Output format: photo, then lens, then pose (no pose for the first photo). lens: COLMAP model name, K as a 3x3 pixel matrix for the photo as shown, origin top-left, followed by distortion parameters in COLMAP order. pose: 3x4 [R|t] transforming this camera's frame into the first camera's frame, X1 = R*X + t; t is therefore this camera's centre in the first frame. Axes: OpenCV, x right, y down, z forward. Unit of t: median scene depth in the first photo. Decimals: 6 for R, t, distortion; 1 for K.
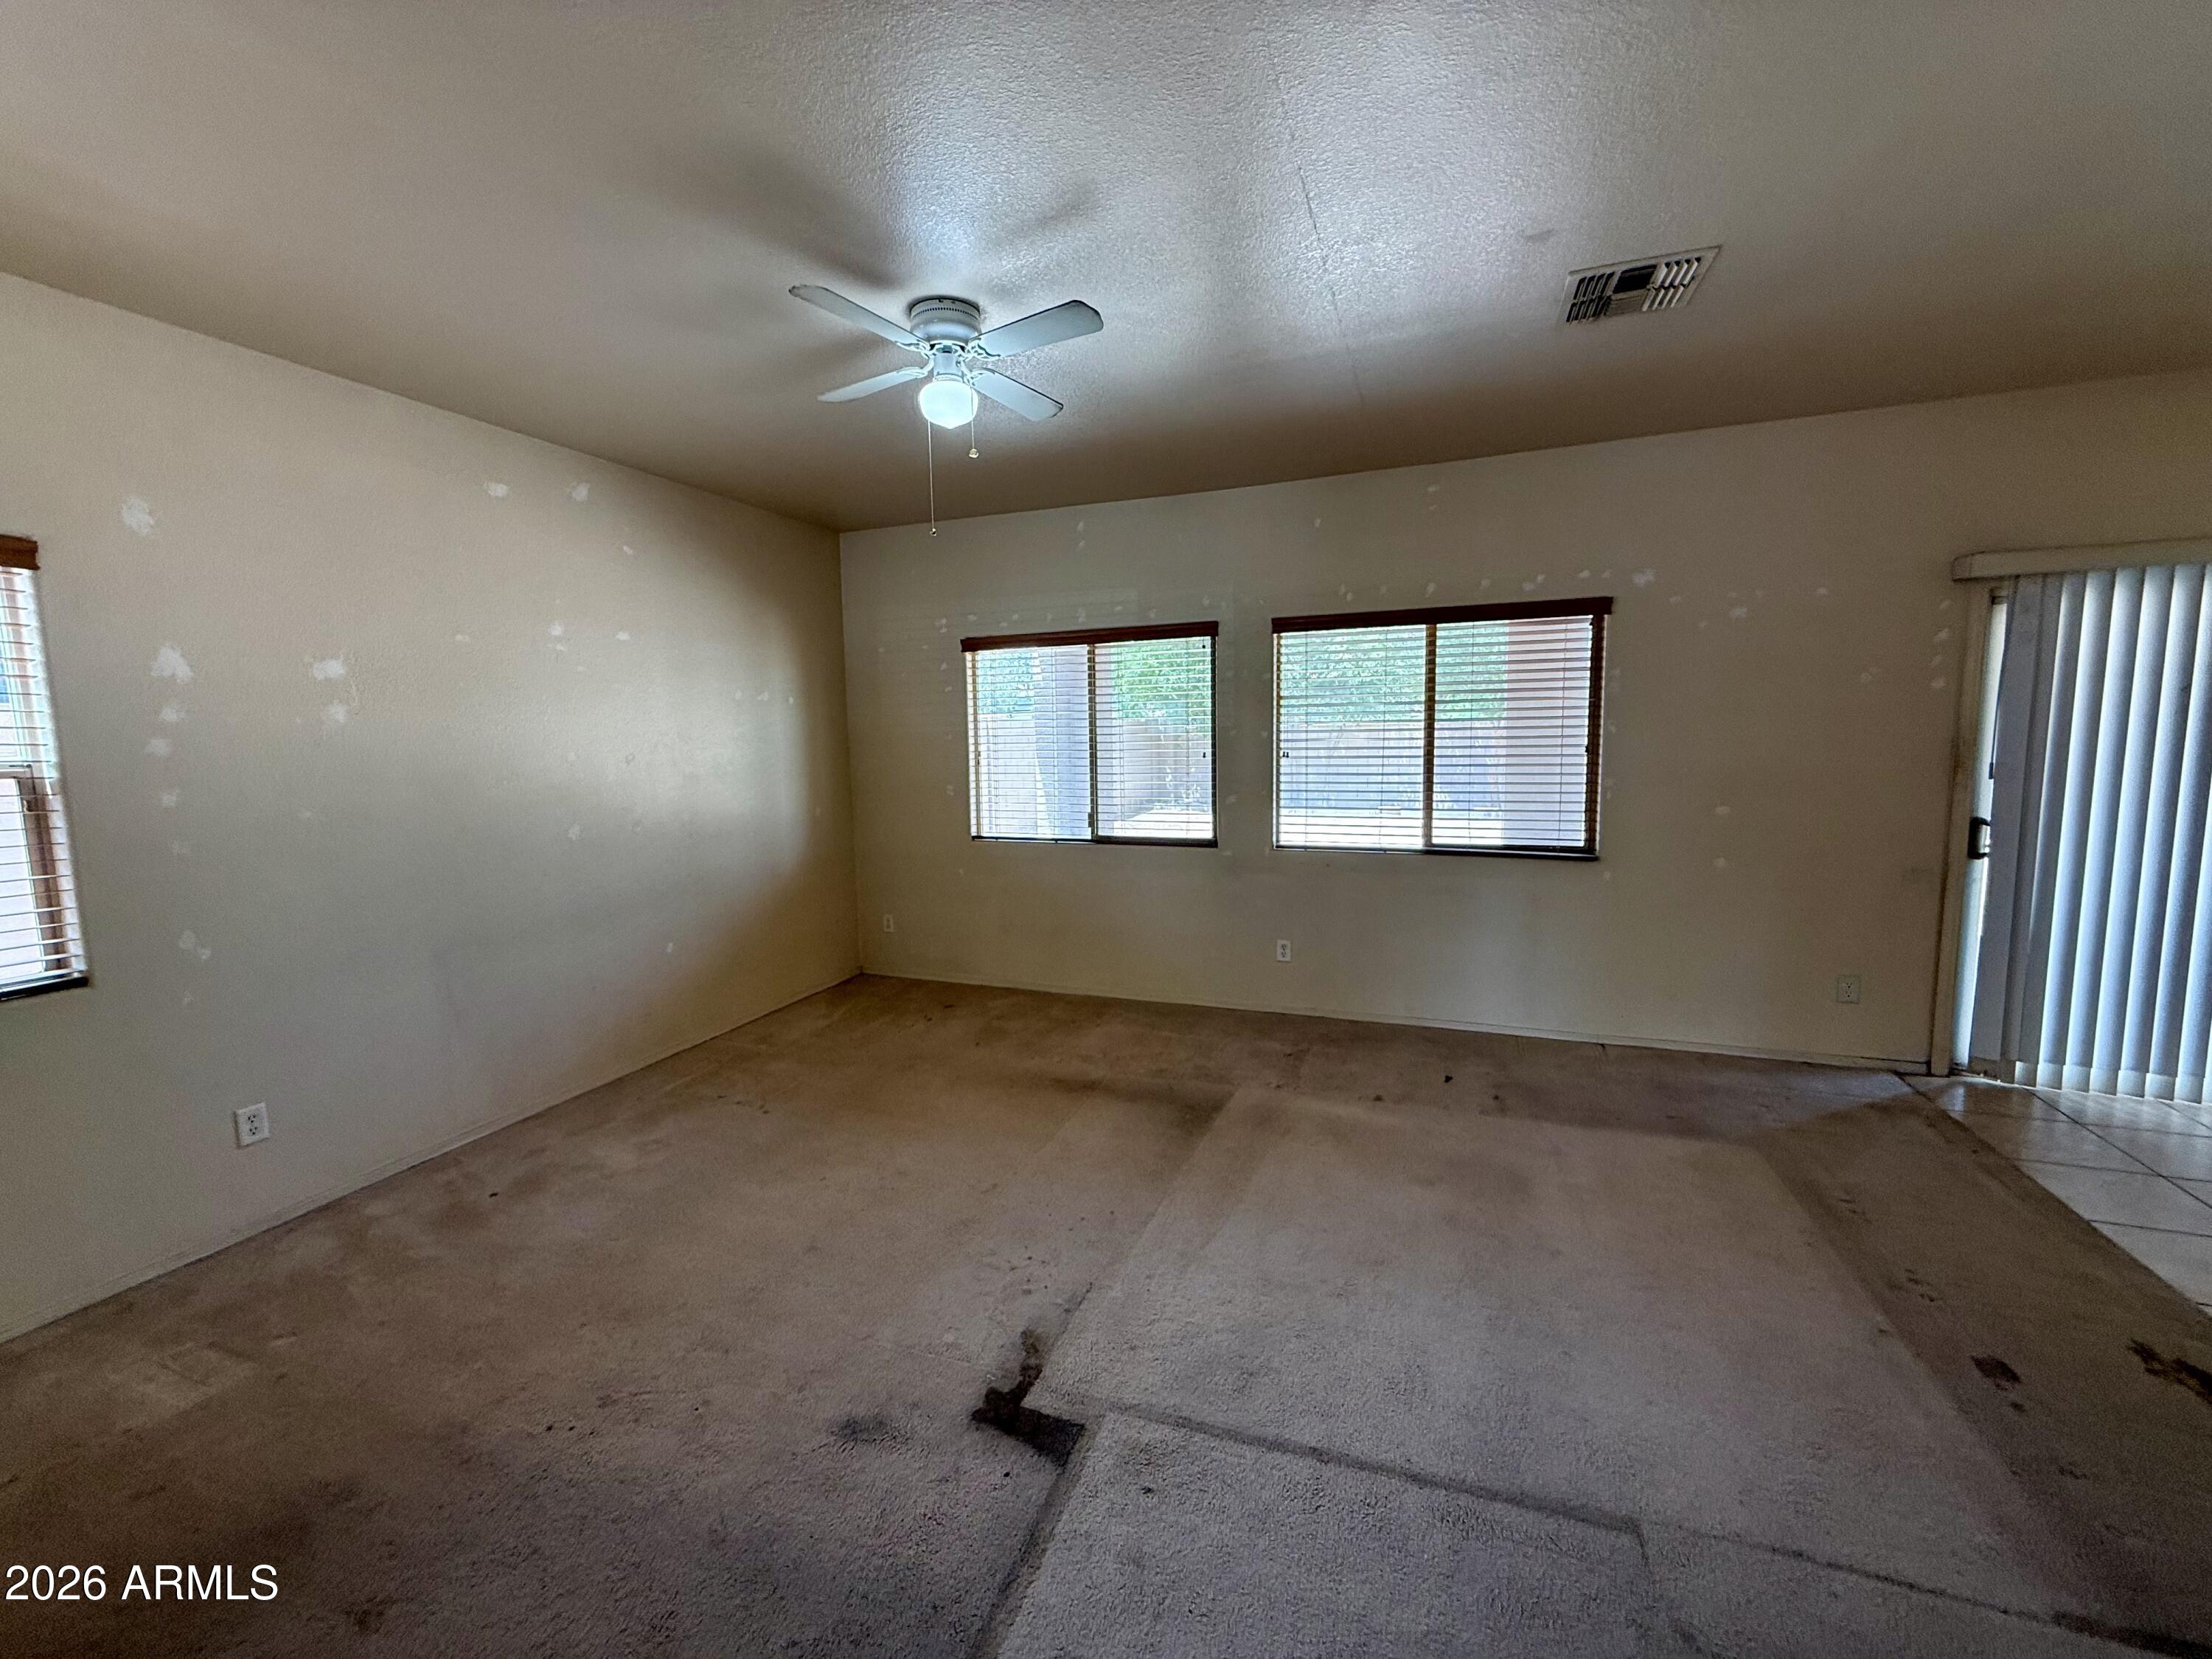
lens RADIAL K [[892.2, 0, 1104.3], [0, 892.2, 812.3], [0, 0, 1]] dist [0.006887, -0.000269]
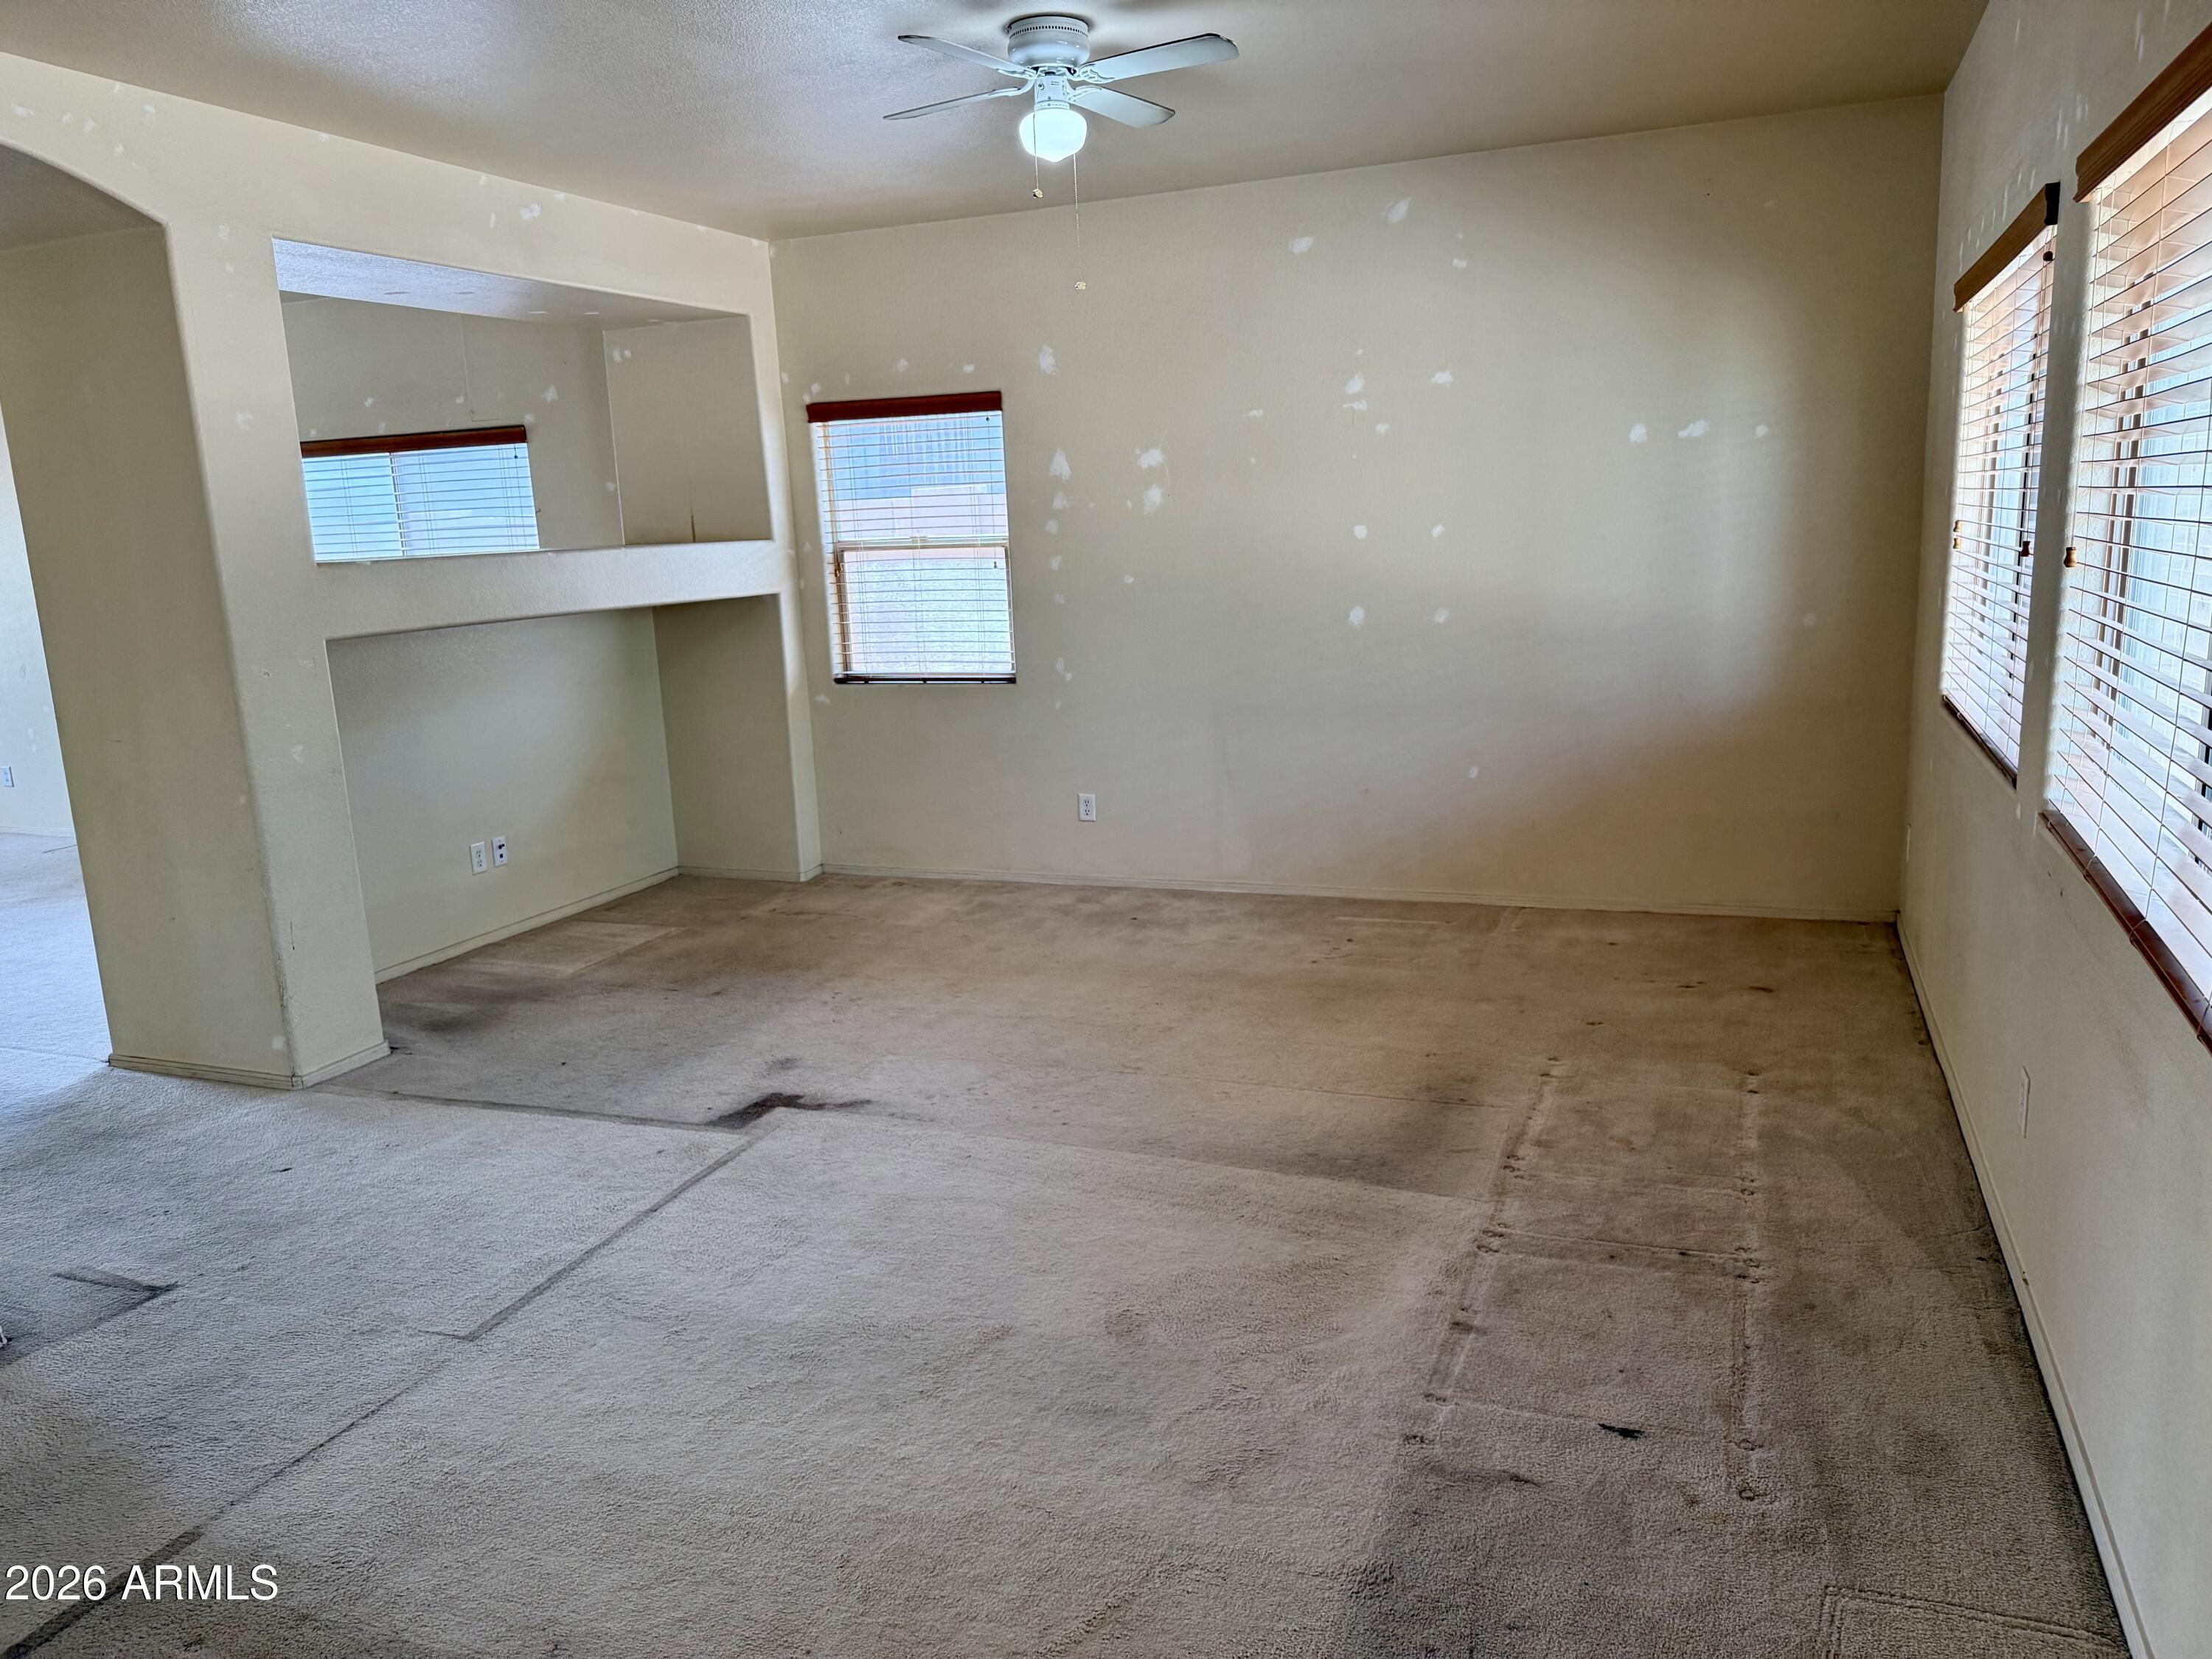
lens RADIAL K [[1563.0, 0, 1116.7], [0, 1563.0, 834.9], [0, 0, 1]] dist [0.054130, -0.009677]
pose [[-0.021814, 0.212051, -0.977015, 0.979140], [-0.045865, 0.976007, 0.212856, -0.084753], [0.998709, 0.049454, -0.011564, 0.761807]]
